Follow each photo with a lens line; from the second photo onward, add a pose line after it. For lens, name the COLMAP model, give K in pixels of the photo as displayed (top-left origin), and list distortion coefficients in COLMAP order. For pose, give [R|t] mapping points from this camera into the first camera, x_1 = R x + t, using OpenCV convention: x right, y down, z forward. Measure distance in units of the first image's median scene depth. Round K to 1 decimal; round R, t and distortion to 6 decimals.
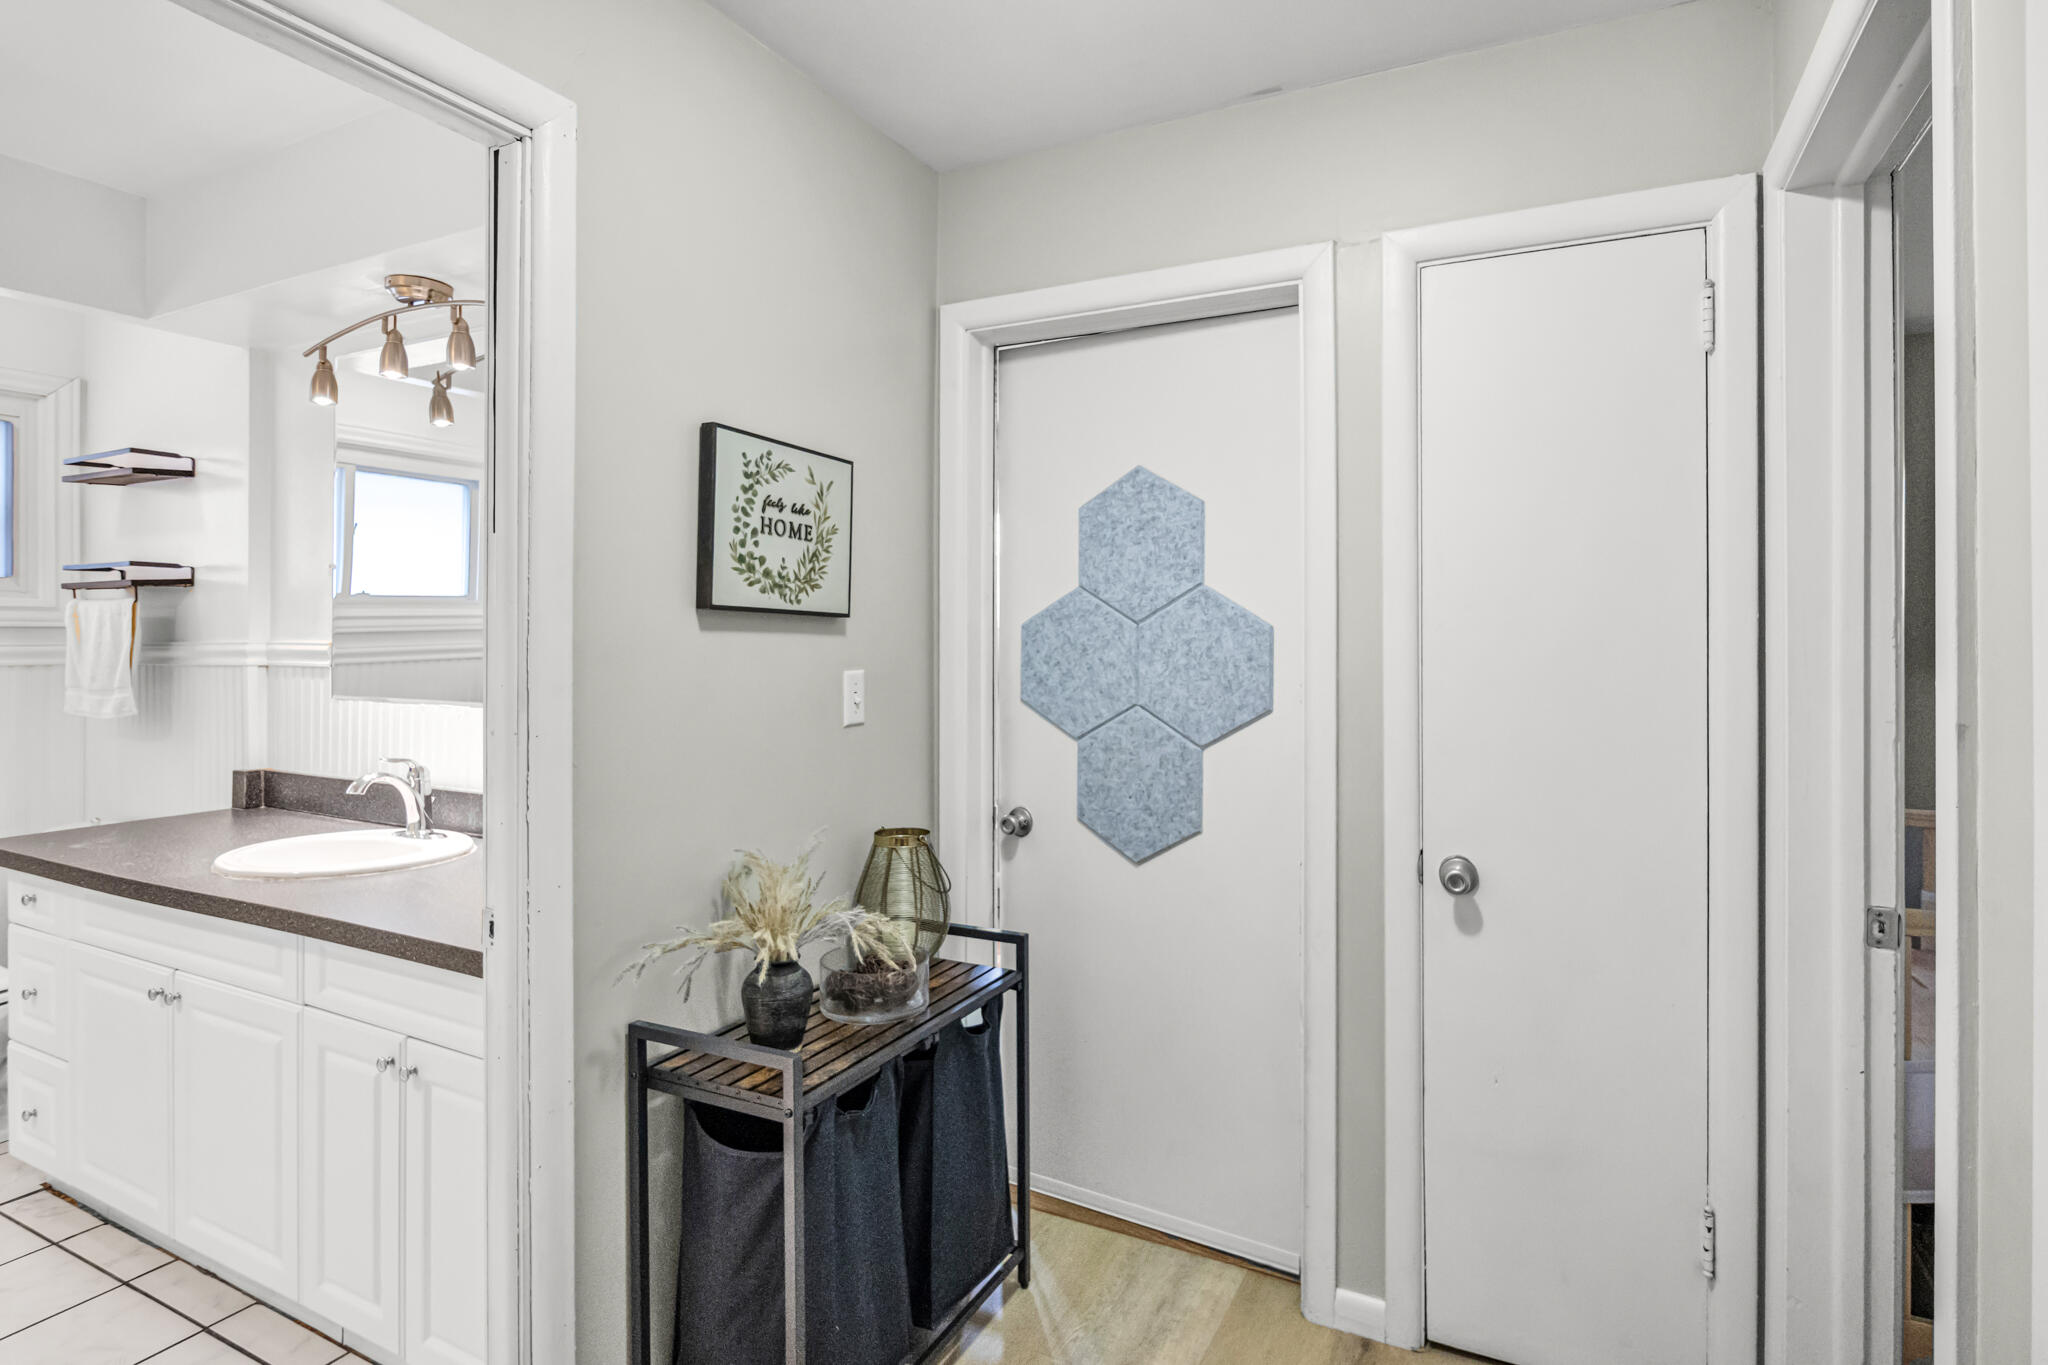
lens RADIAL K [[1044.0, 0, 1036.2], [0, 1044.0, 609.2], [0, 0, 1]] dist [-0.006362, 0.001235]
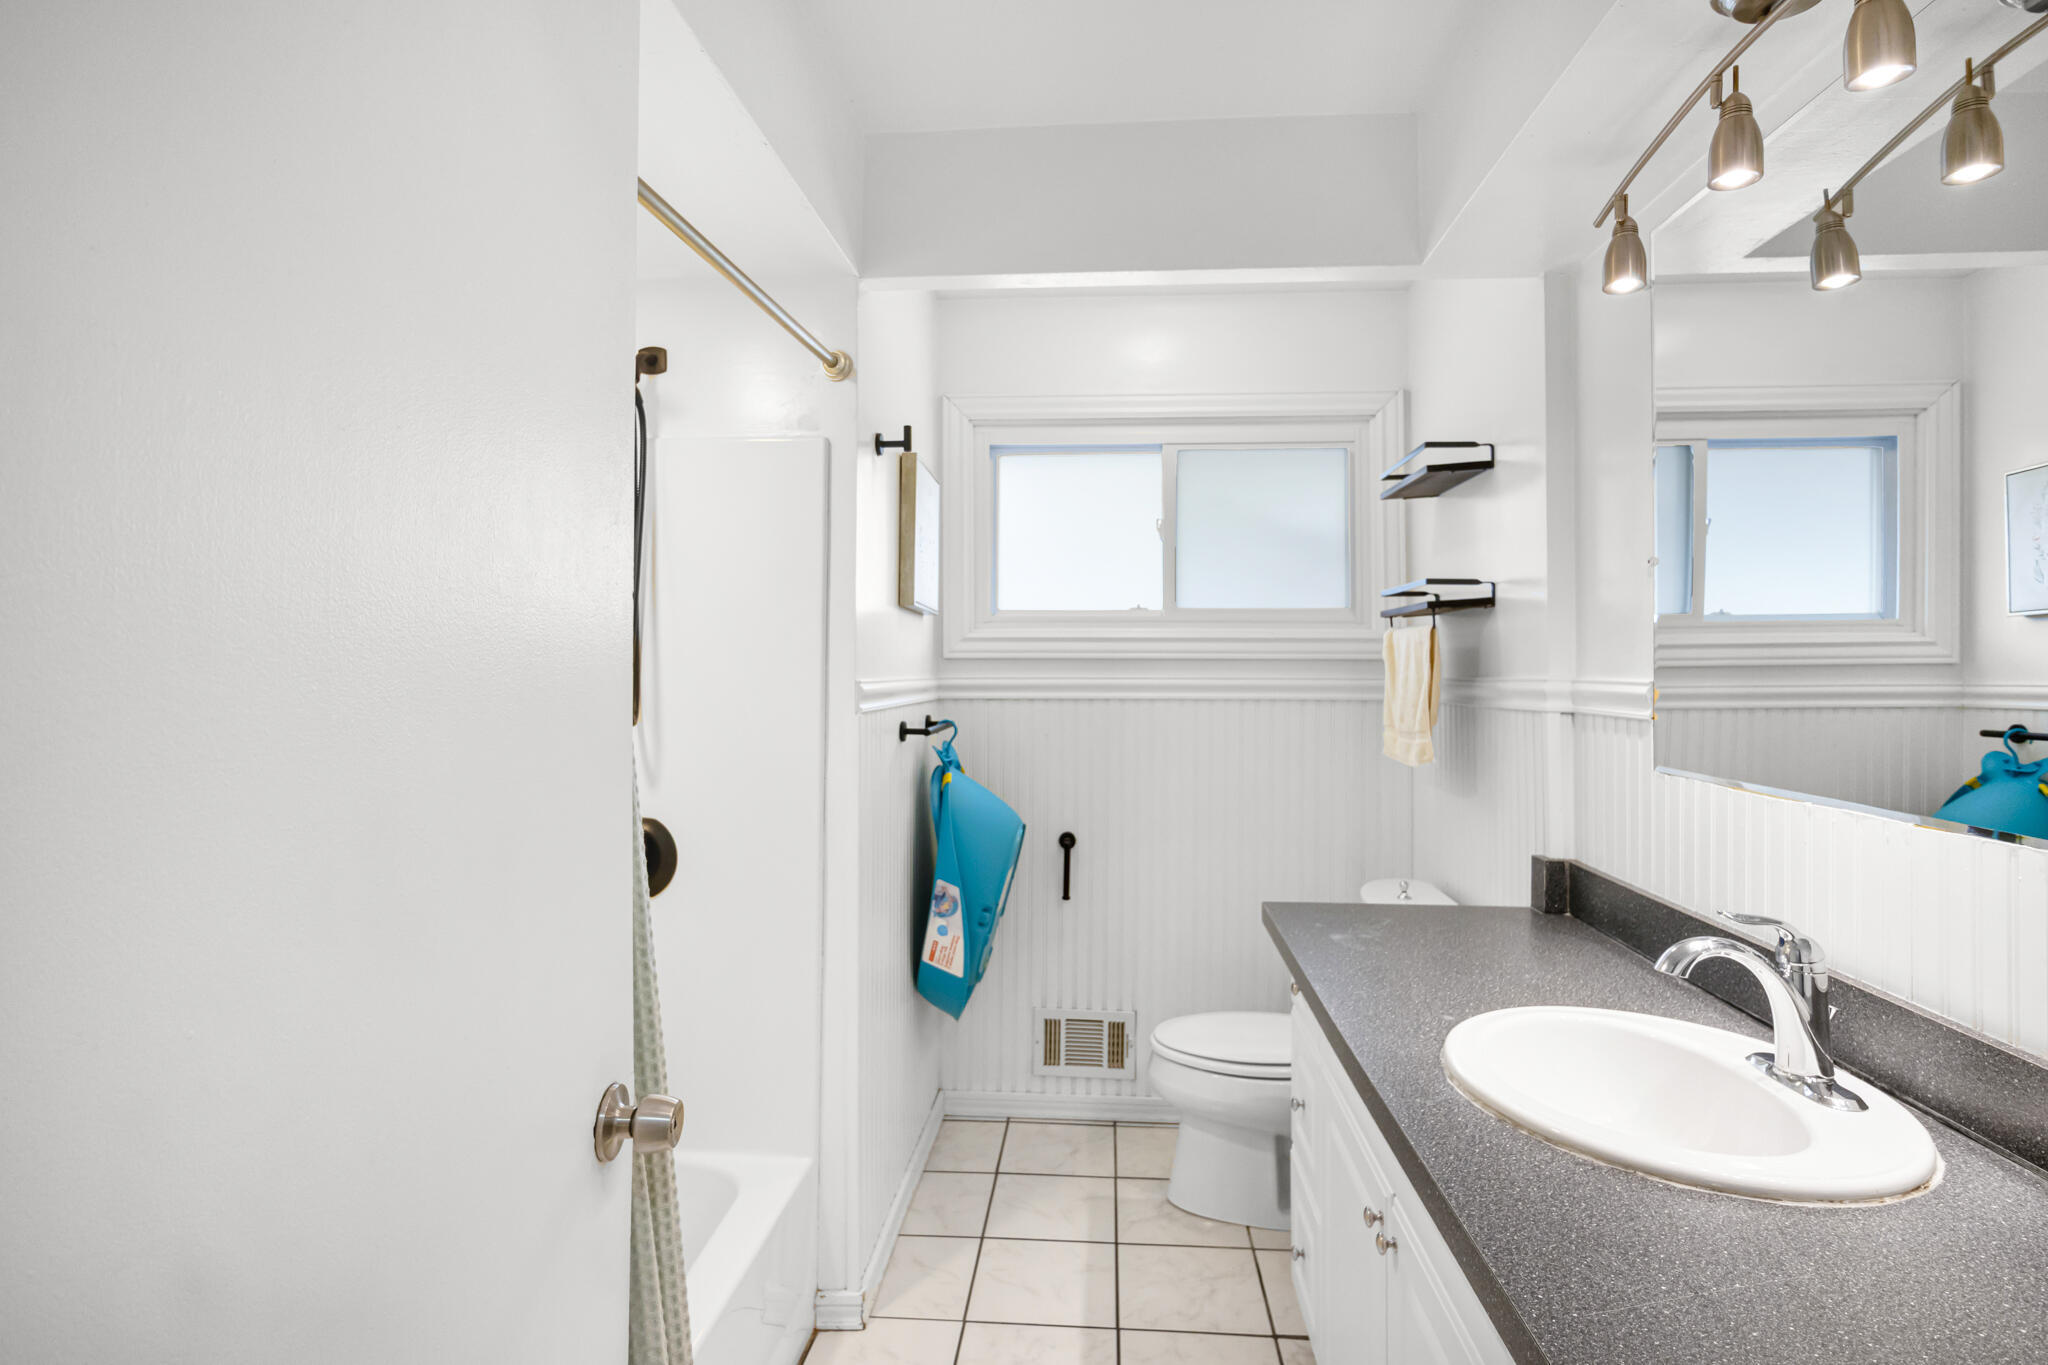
lens RADIAL K [[1044.0, 0, 1032.9], [0, 1044.0, 641.9], [0, 0, 1]] dist [-0.006362, 0.001235]
pose [[0.382819, -0.017235, -0.923663, -0.236241], [0.009133, 0.999848, -0.014872, 0.013808], [0.923778, -0.002743, 0.382918, 0.409988]]
